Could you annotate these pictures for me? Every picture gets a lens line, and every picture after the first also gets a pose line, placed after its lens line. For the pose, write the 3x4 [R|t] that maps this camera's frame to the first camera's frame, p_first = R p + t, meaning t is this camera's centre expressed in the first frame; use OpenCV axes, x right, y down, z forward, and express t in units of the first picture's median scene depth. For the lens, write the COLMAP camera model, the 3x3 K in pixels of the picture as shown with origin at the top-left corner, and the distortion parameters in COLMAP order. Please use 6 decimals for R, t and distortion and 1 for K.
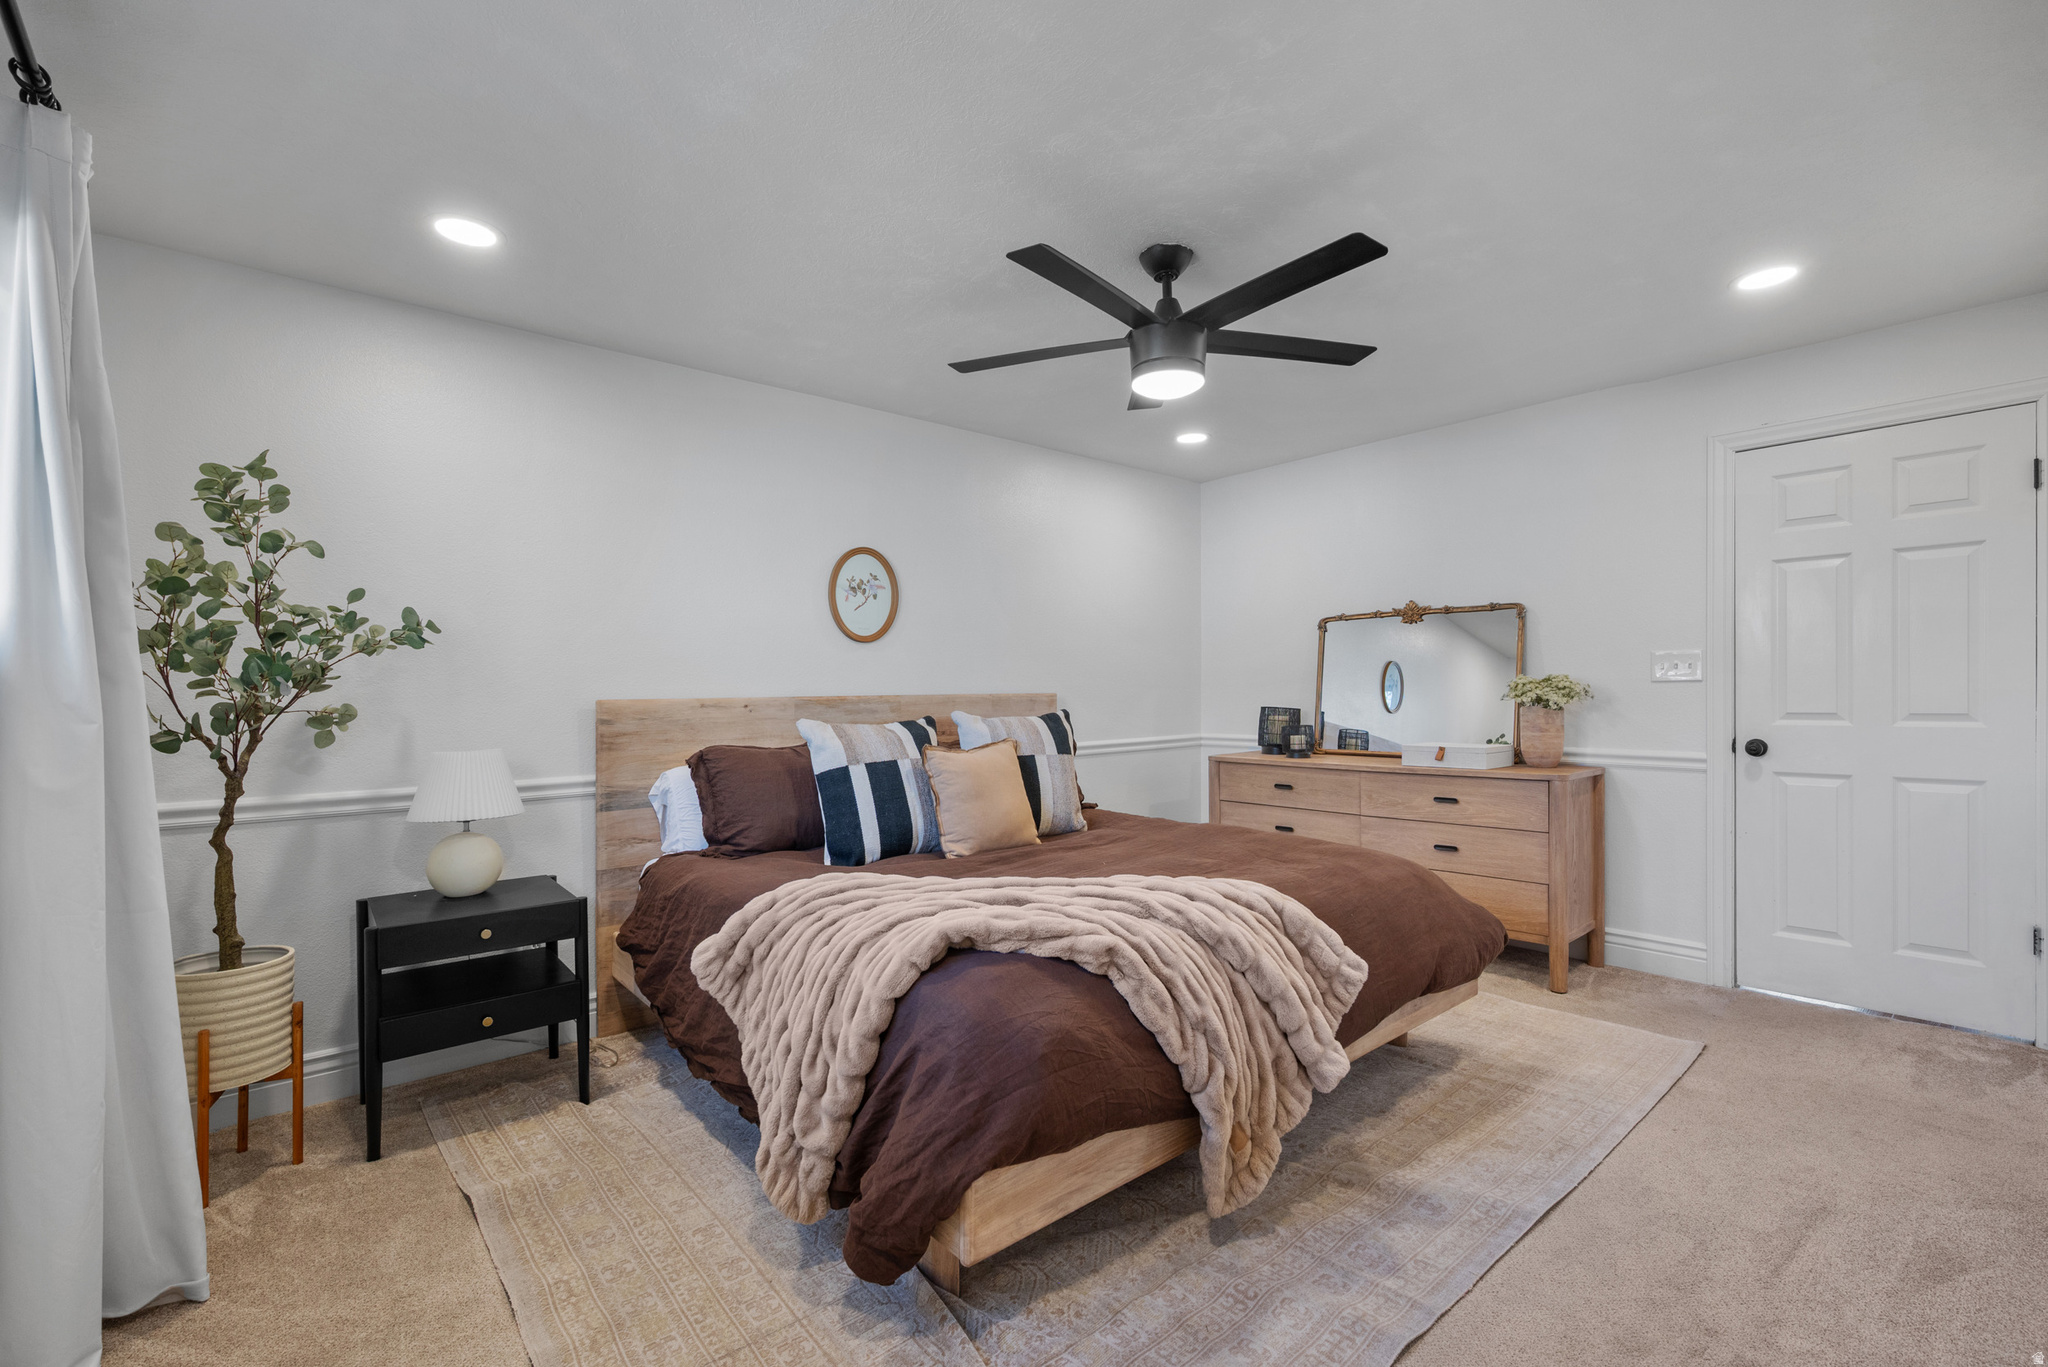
lens RADIAL K [[892.1, 0, 1026.3], [0, 892.1, 692.7], [0, 0, 1]] dist [0.000167, 0.000358]
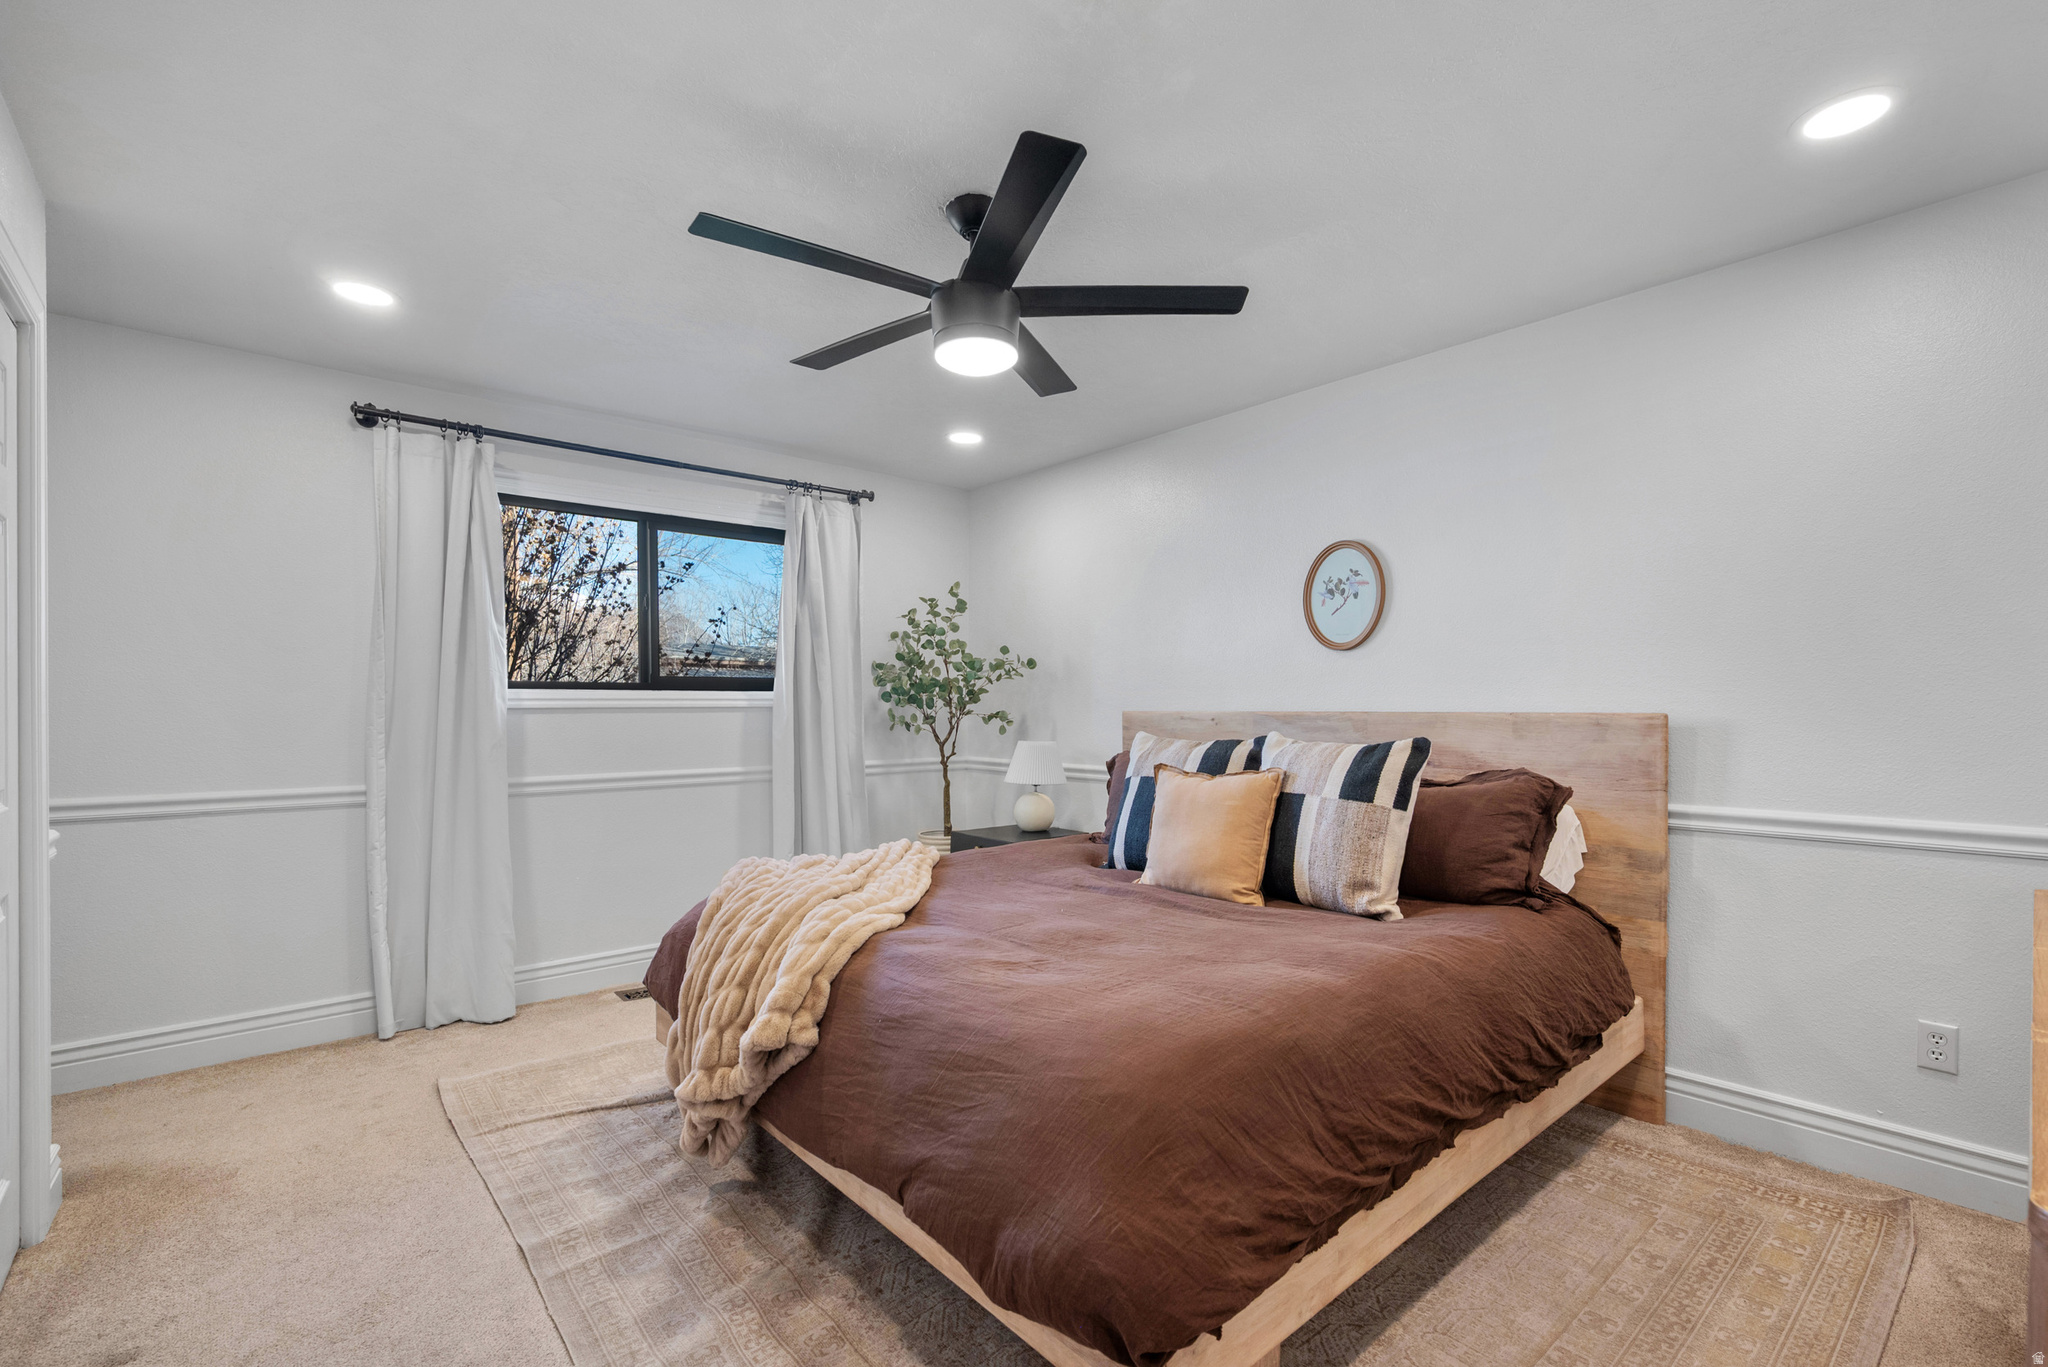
lens RADIAL K [[892.1, 0, 1023.1], [0, 892.1, 693.6], [0, 0, 1]] dist [0.000167, 0.000358]
pose [[-0.005699, -0.003438, -0.999978, 0.697147], [-0.002978, 0.999990, -0.003421, -0.010460], [0.999979, 0.002959, -0.005710, 0.703112]]
